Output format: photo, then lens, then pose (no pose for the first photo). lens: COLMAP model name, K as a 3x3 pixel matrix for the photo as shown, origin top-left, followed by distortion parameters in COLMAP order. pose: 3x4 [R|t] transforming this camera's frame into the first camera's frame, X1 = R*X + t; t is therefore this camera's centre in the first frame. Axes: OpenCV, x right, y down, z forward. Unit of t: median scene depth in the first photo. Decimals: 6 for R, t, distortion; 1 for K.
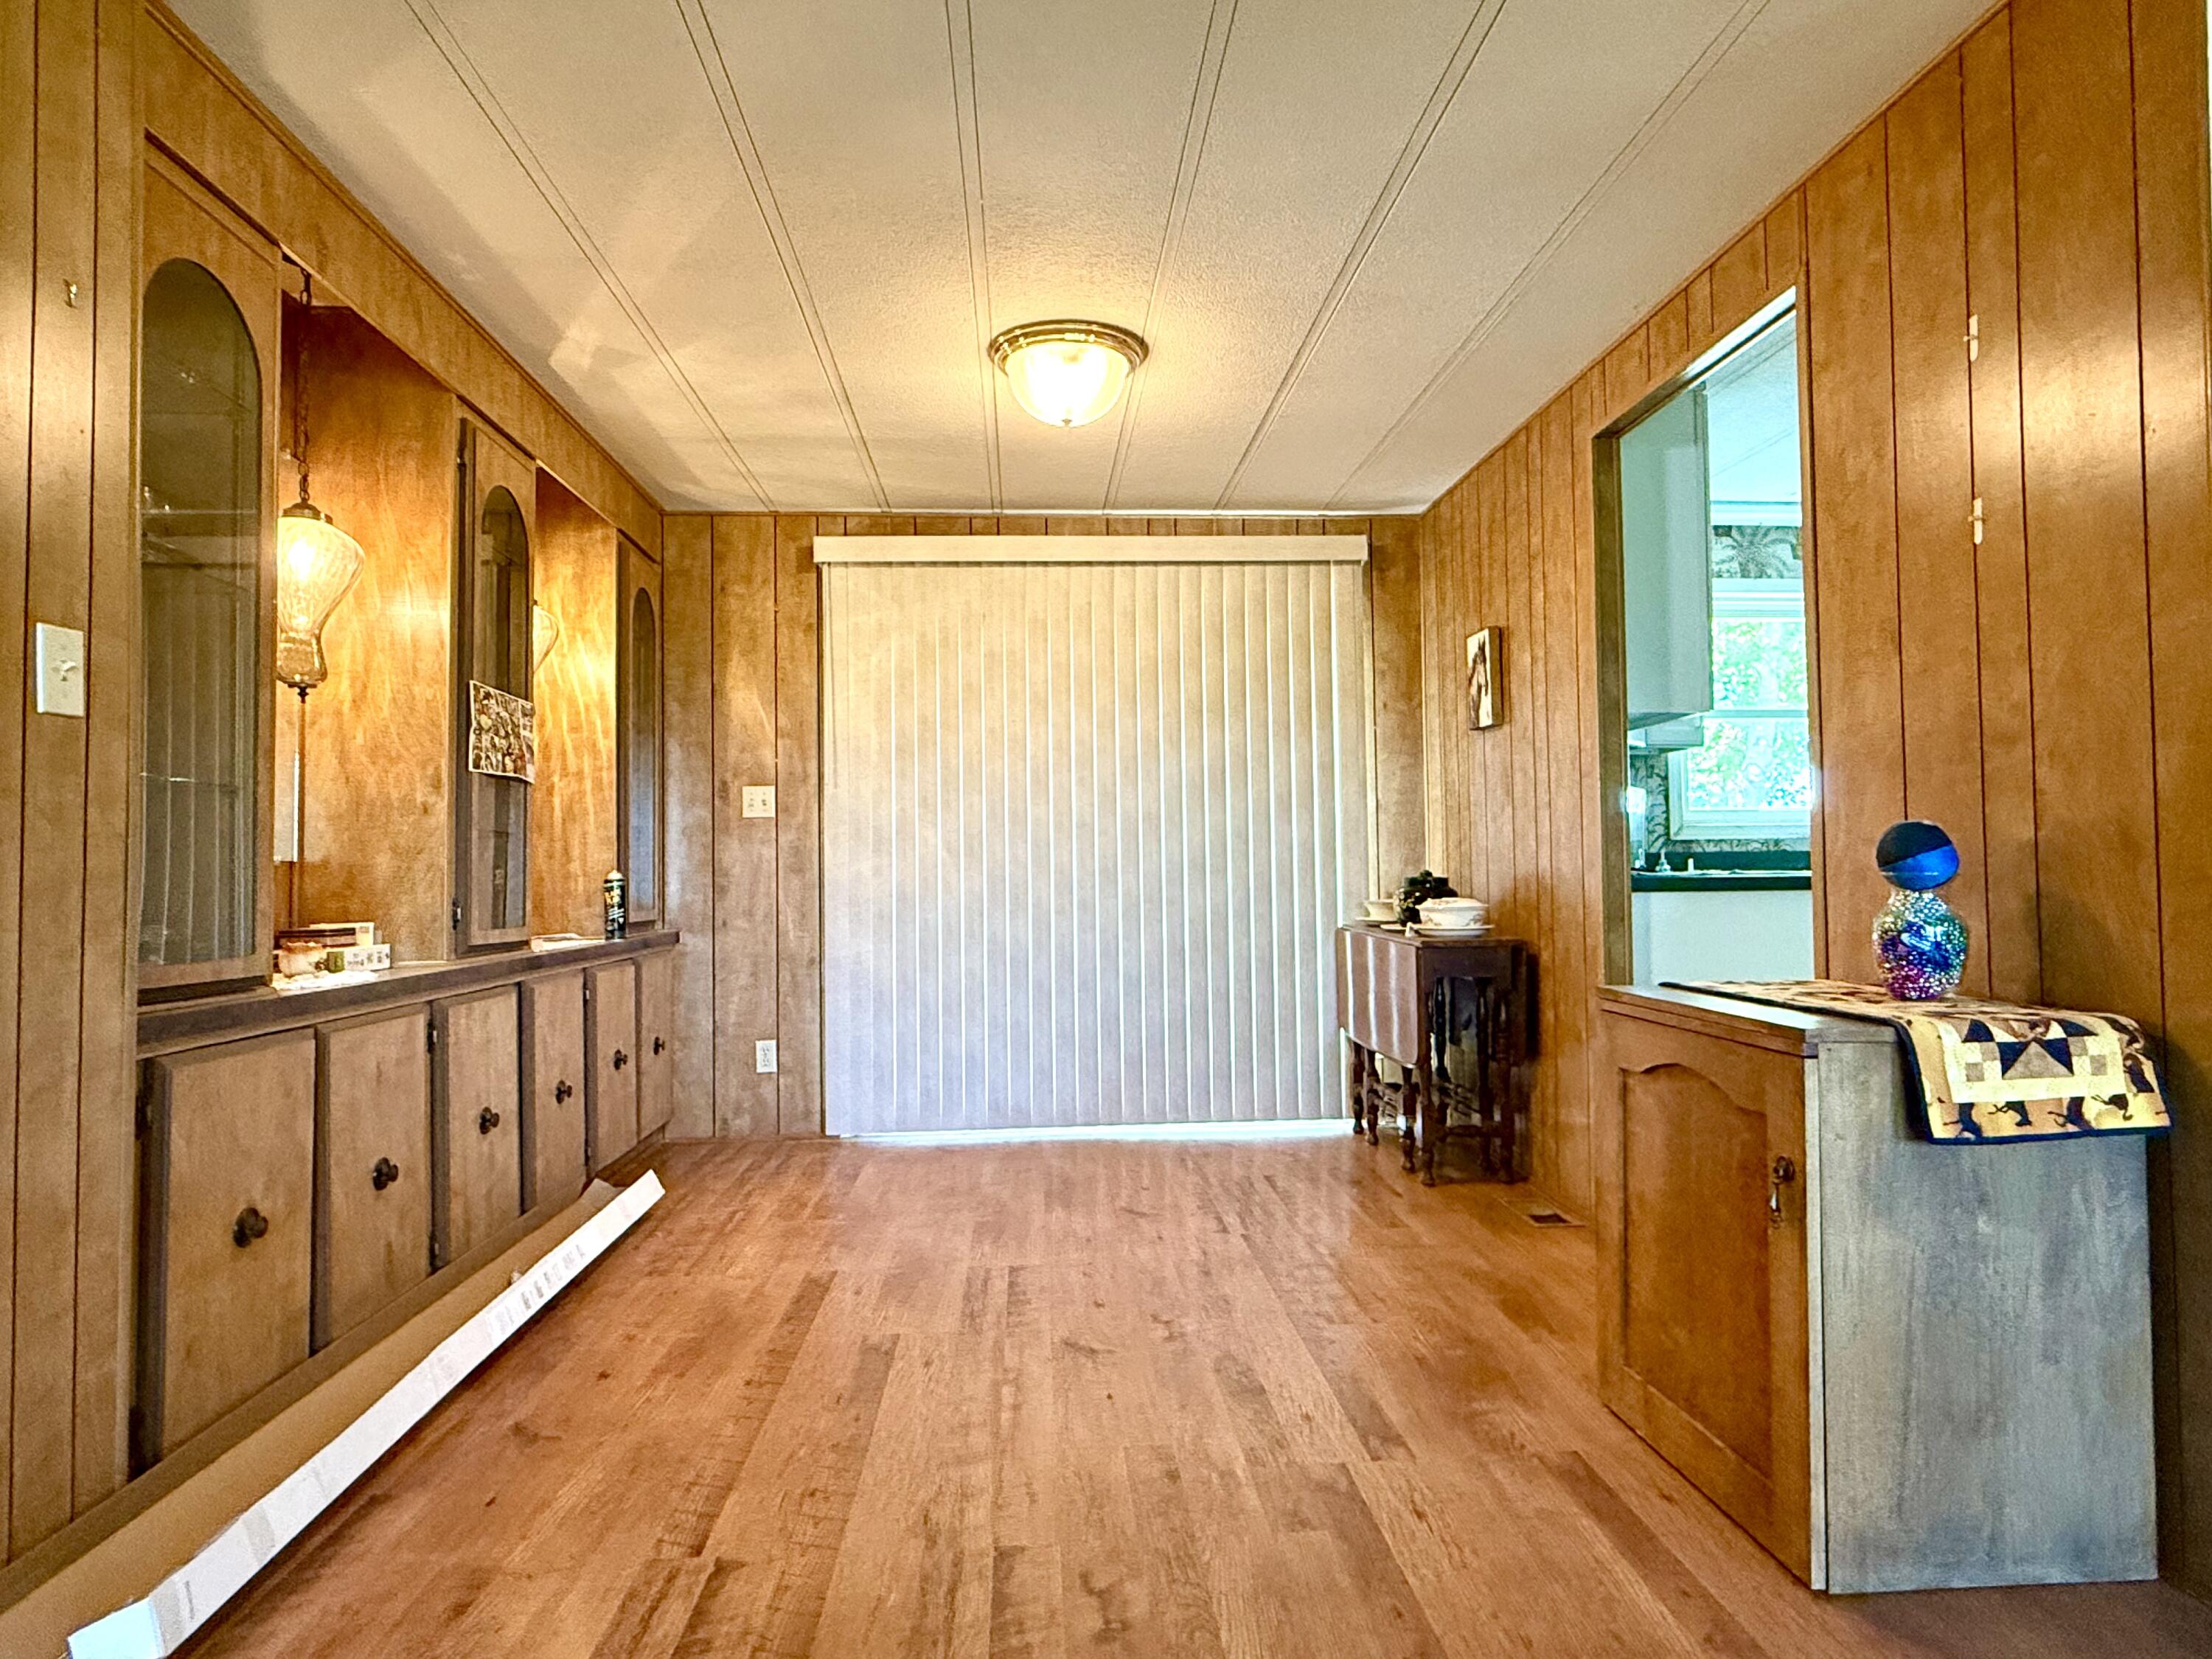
lens RADIAL K [[1281.7, 0, 1108.4], [0, 1281.7, 833.2], [0, 0, 1]] dist [-0.000329, -0.001224]
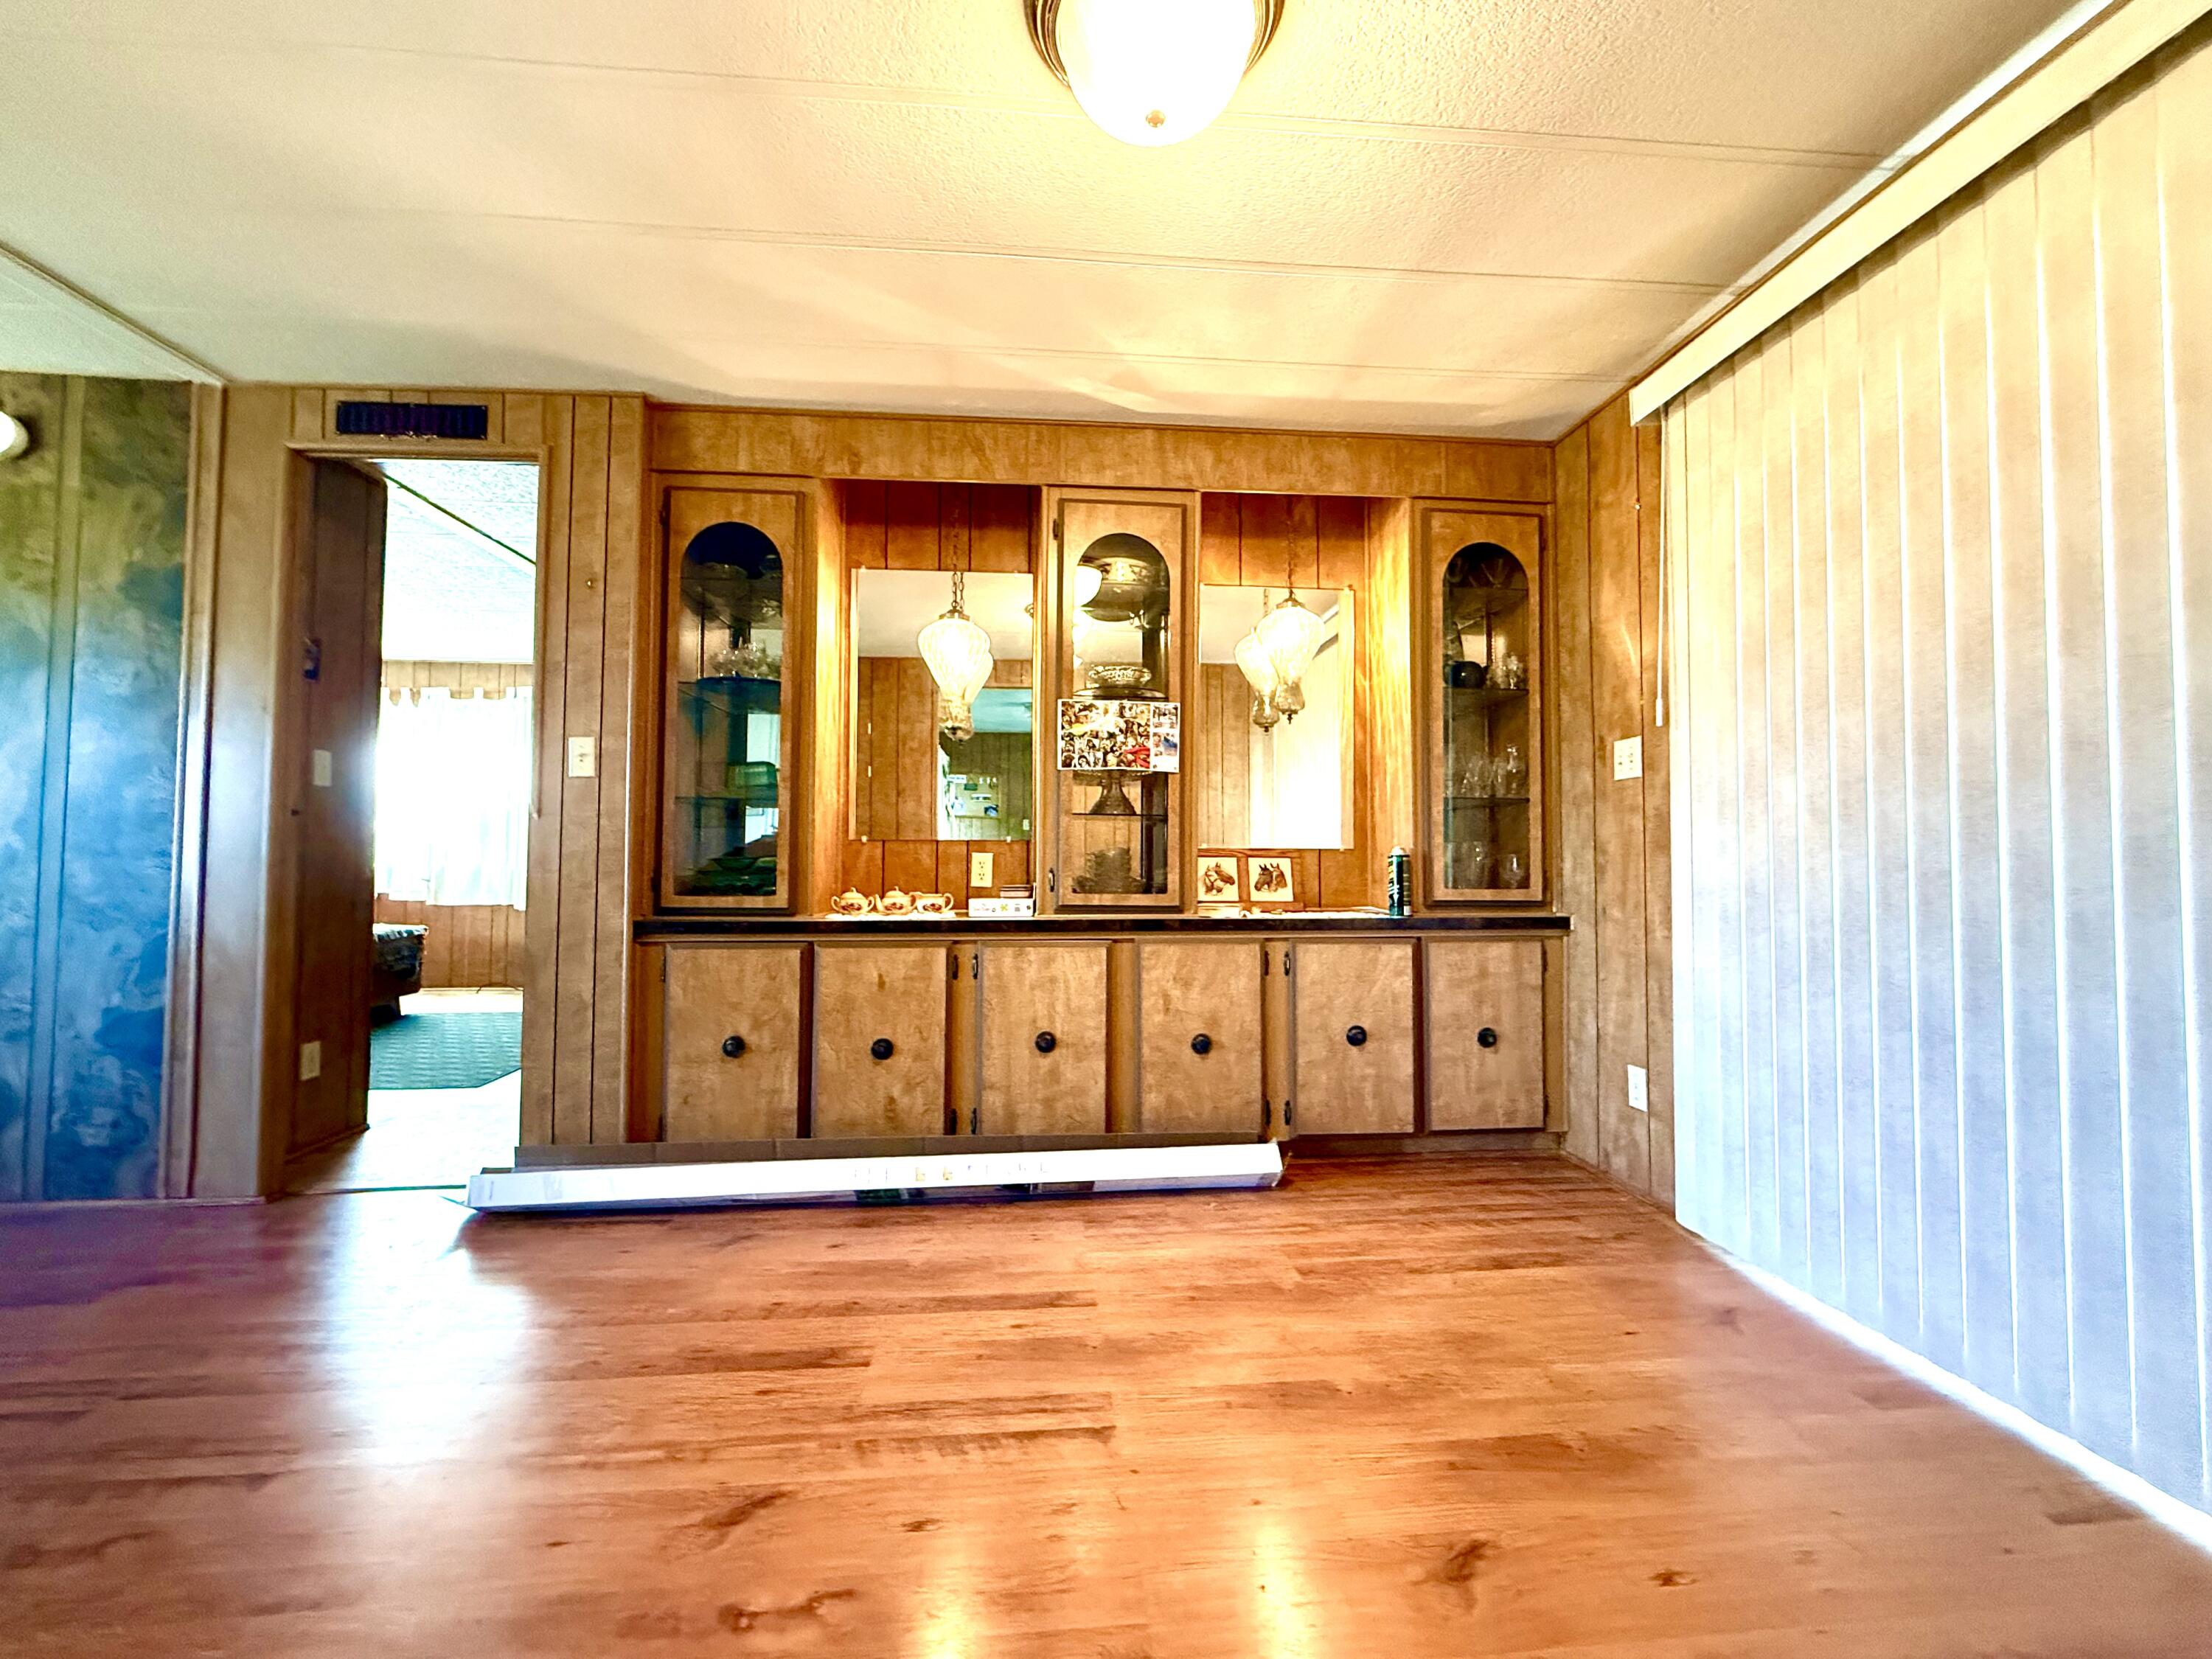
lens RADIAL K [[932.1, 0, 1110.5], [0, 932.1, 826.8], [0, 0, 1]] dist [-0.001103, 0.000005]
pose [[0.023687, -0.015847, -0.999594, 0.304618], [0.029519, 0.999449, -0.015145, 0.017255], [0.999284, -0.029148, 0.024141, 0.710464]]
